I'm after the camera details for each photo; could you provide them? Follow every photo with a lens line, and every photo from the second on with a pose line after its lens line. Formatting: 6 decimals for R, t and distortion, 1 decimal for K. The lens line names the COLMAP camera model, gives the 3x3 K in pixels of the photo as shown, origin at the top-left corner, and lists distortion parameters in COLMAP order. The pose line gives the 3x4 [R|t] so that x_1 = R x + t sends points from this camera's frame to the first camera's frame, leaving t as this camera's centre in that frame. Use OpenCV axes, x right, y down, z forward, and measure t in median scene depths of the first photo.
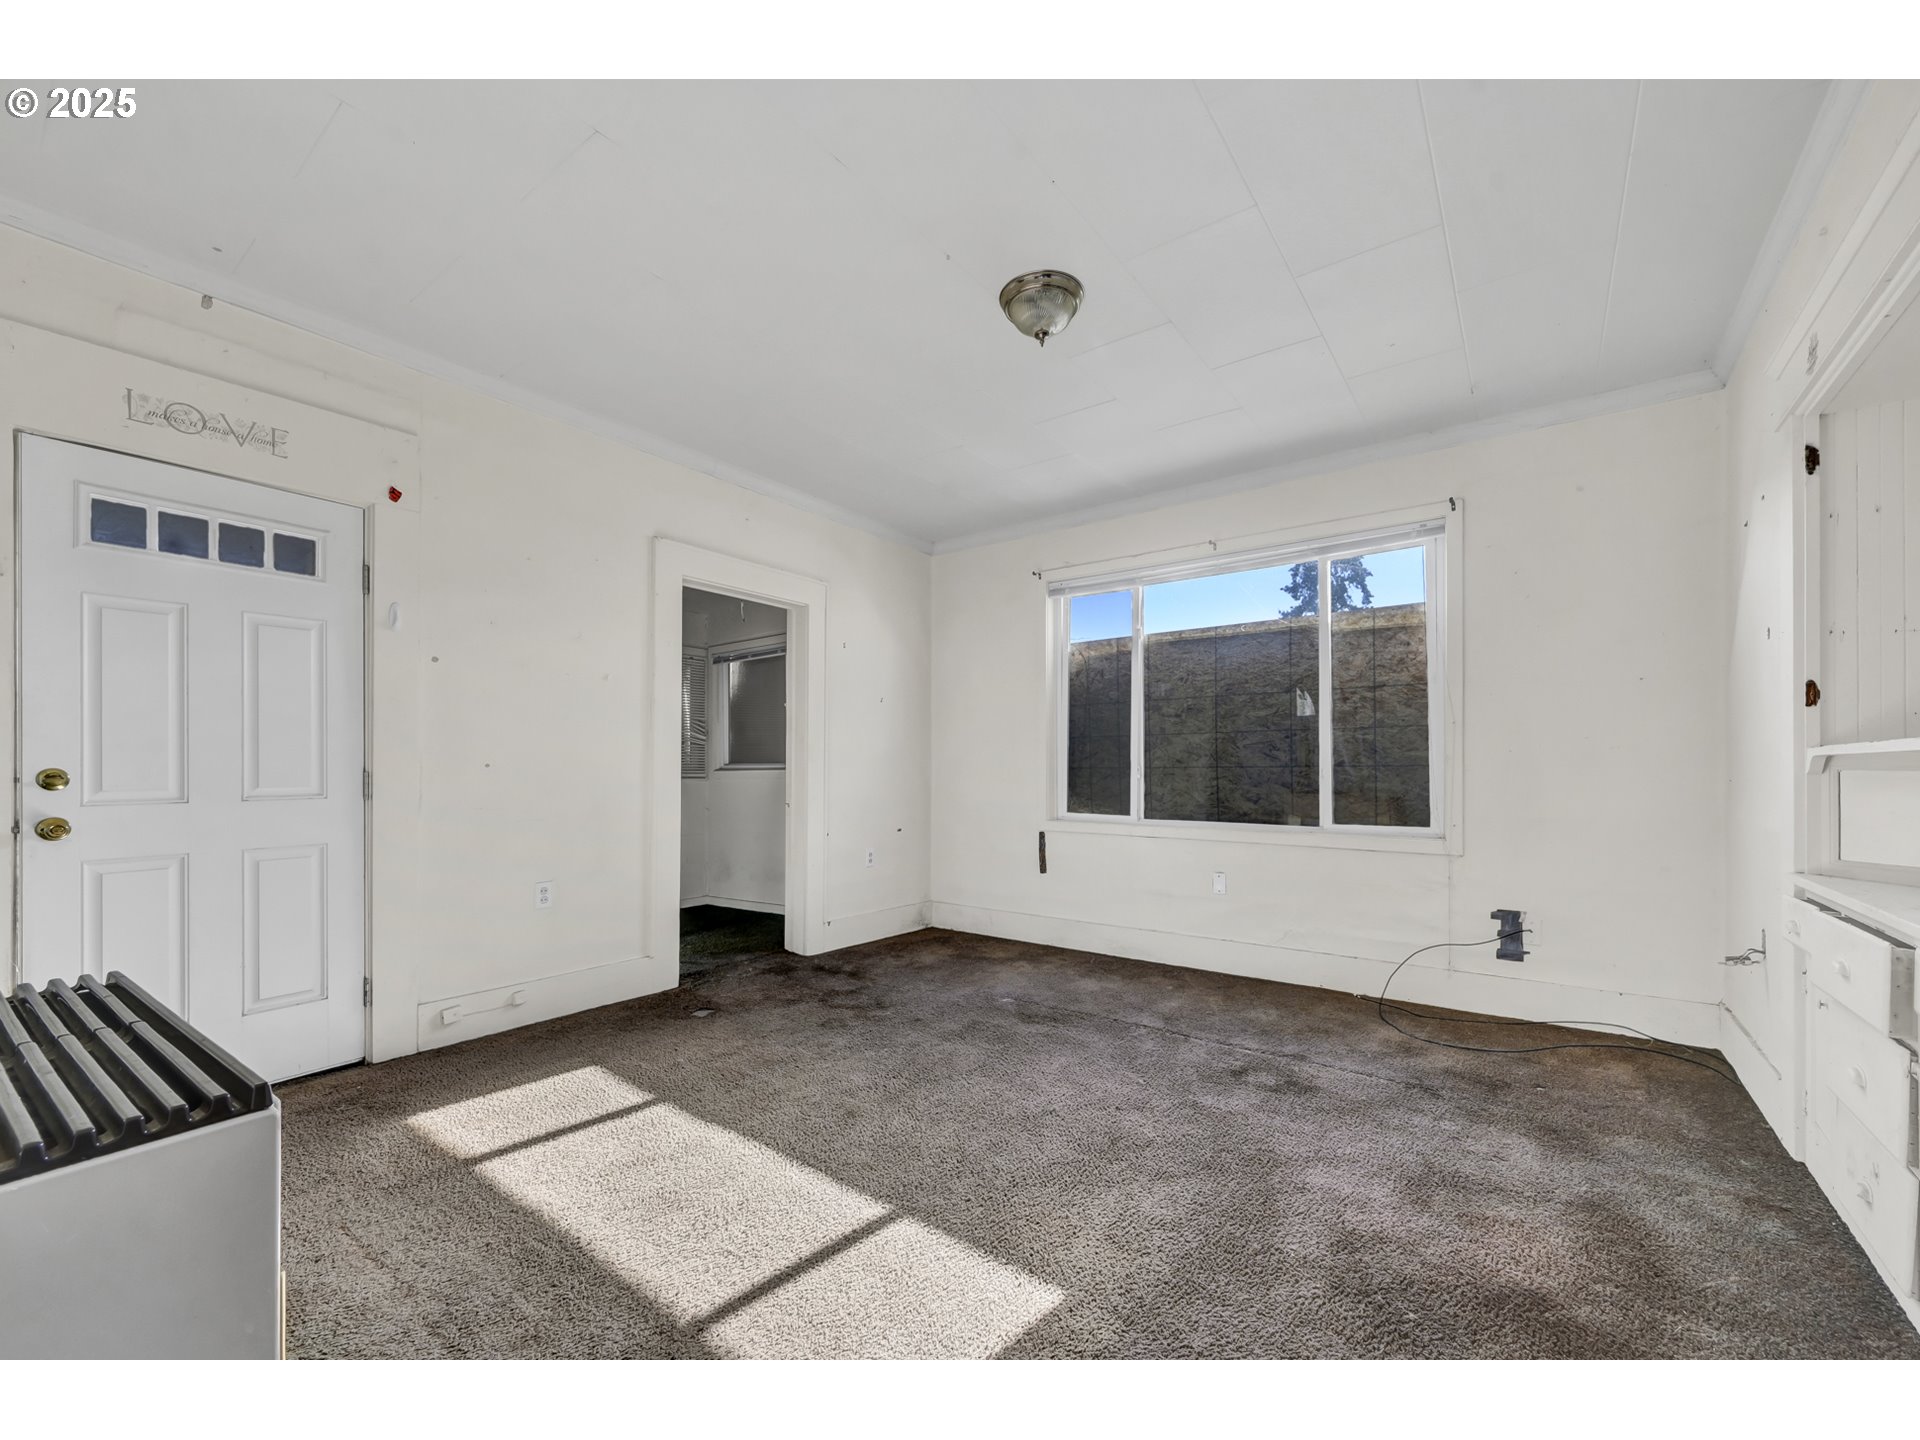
lens RADIAL K [[768.6, 0, 928.2], [0, 768.6, 767.0], [0, 0, 1]] dist [-0.000820, -0.000127]
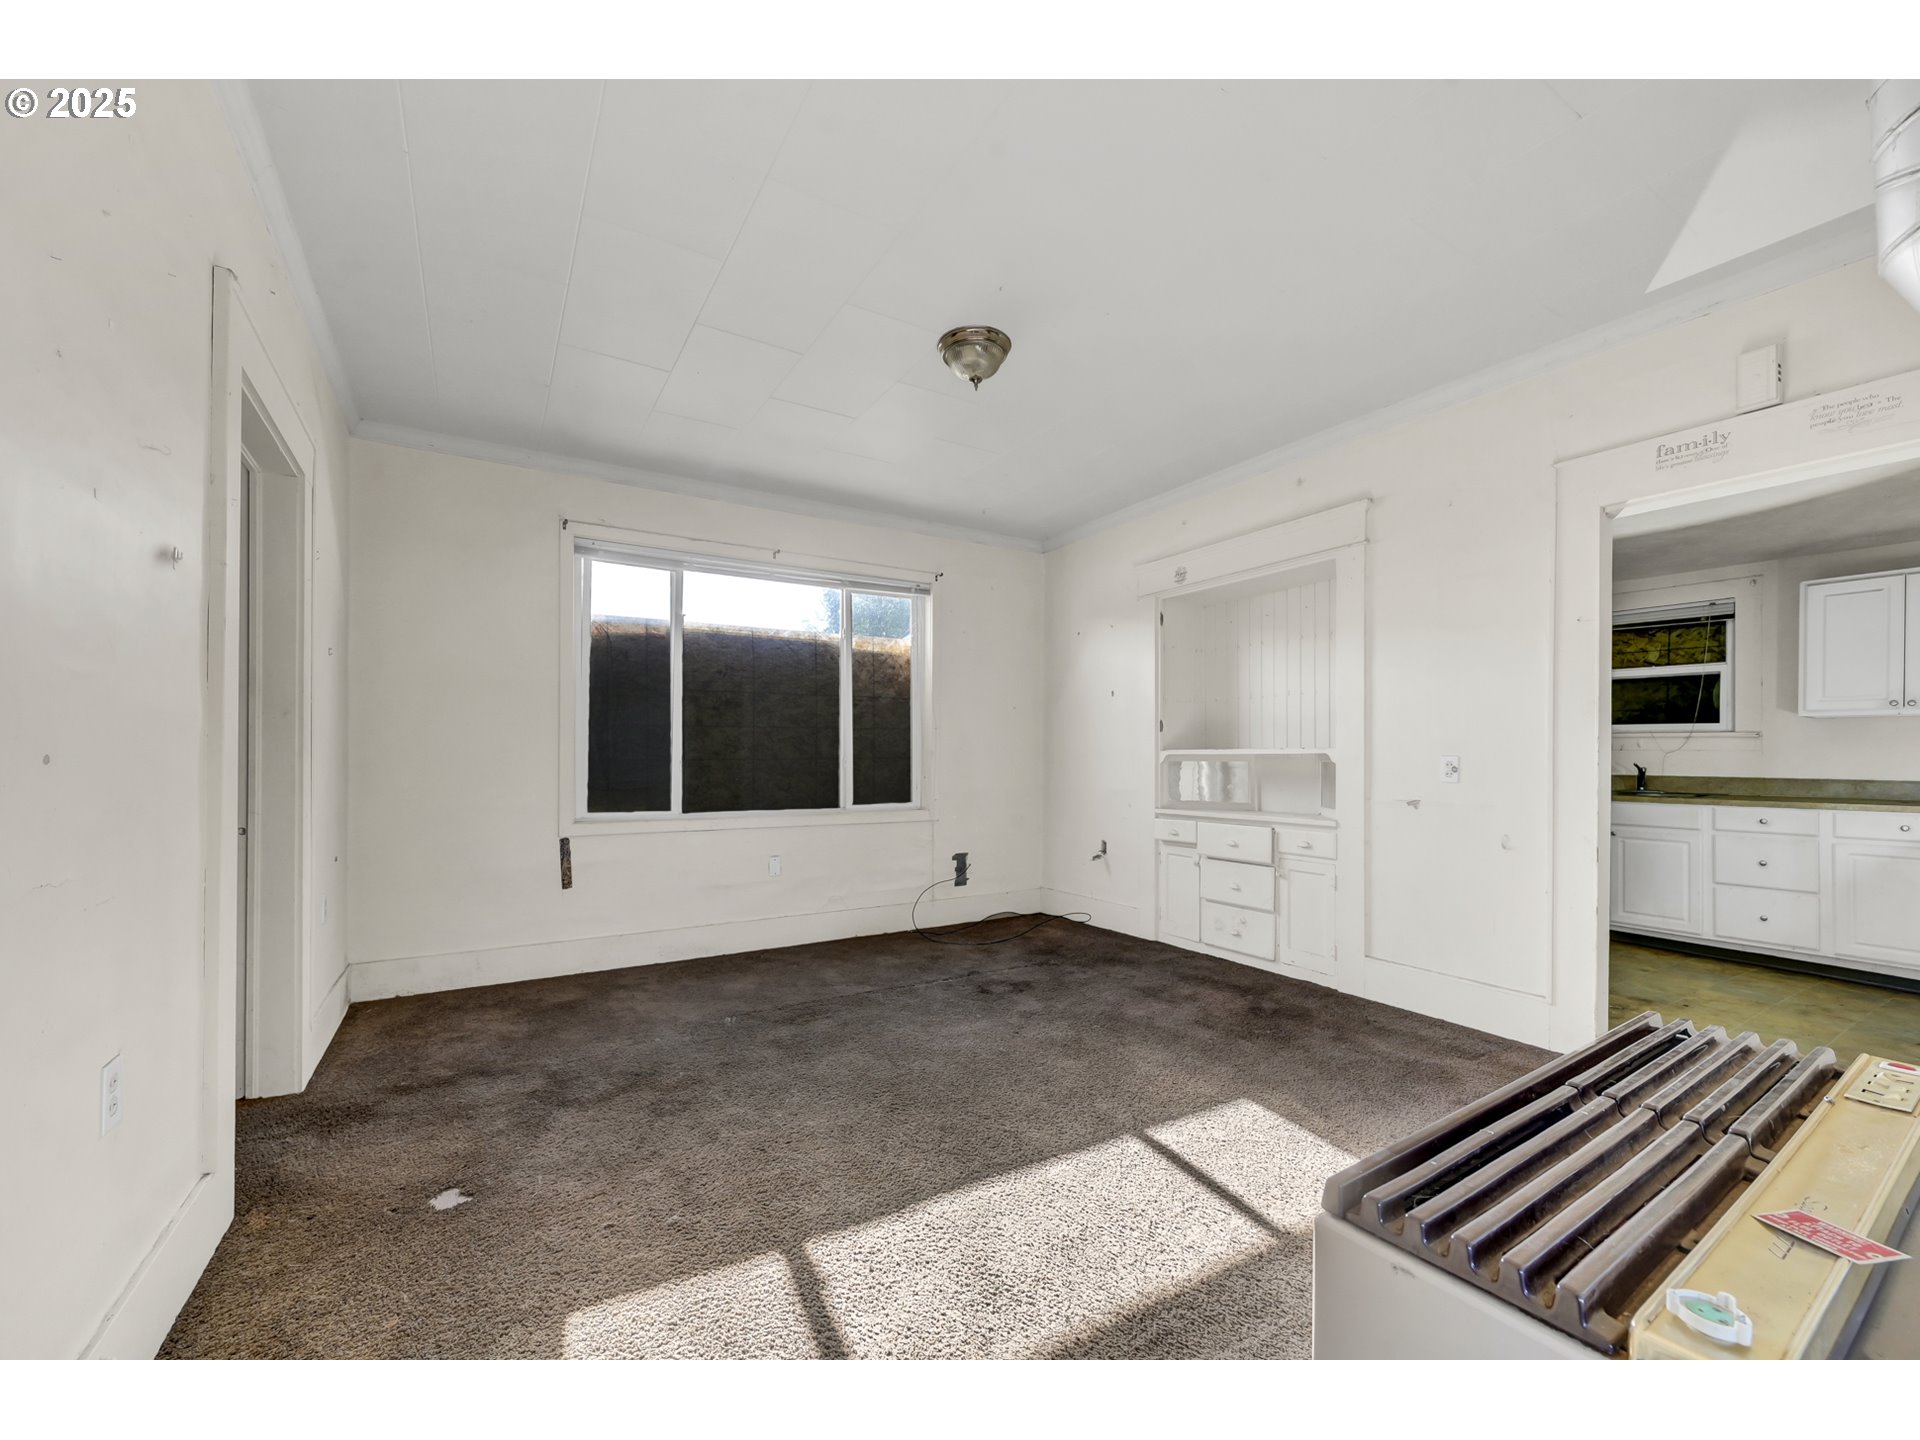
lens RADIAL K [[768.6, 0, 978.3], [0, 768.6, 756.2], [0, 0, 1]] dist [-0.000820, -0.000127]
pose [[0.358711, 0.002033, 0.933446, -0.633694], [-0.000524, 0.999998, -0.001977, -0.002365], [-0.933449, 0.000220, 0.358711, 0.408216]]
